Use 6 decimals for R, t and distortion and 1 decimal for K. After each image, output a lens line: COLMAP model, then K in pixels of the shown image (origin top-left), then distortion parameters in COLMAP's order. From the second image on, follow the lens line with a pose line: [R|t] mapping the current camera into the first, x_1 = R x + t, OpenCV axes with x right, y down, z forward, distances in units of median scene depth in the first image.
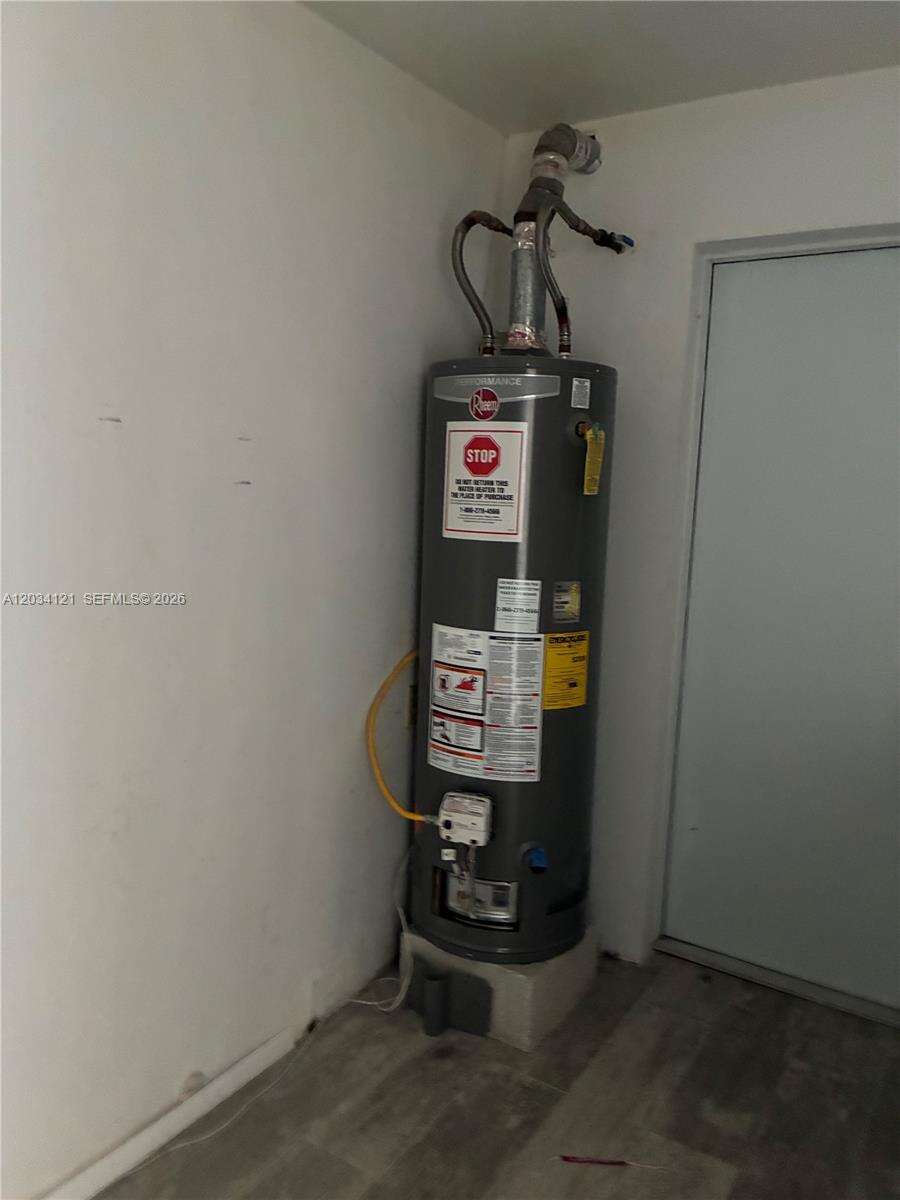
lens RADIAL K [[912.9, 0, 450.0], [0, 912.9, 600.0], [0, 0, 1]] dist [0.076336, -0.165226]
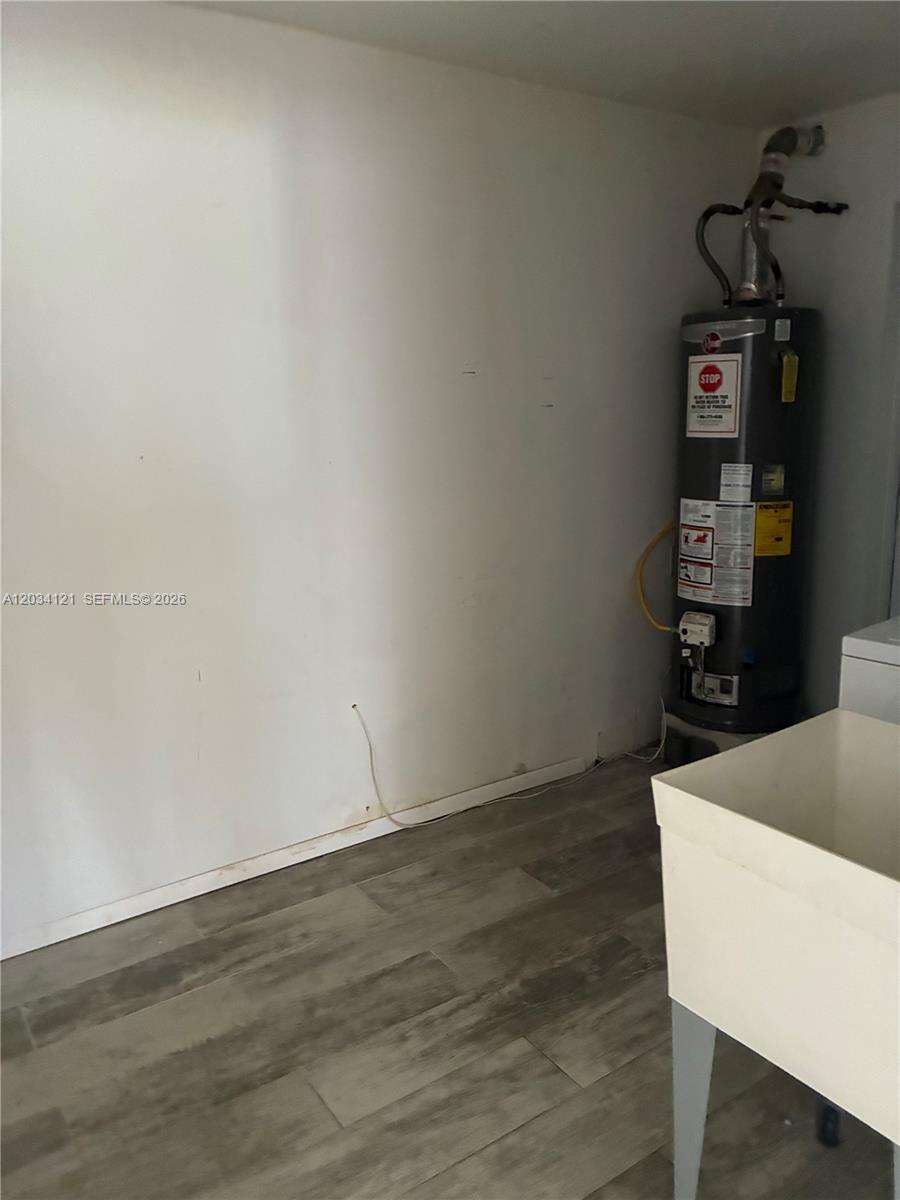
lens RADIAL K [[917.4, 0, 481.0], [0, 917.4, 601.5], [0, 0, 1]] dist [-0.001945, 0.000765]
pose [[0.934596, 0.023346, -0.354943, 0.213040], [0.000841, 0.997696, 0.067837, 0.093620], [0.355709, -0.063699, 0.932423, -0.496807]]
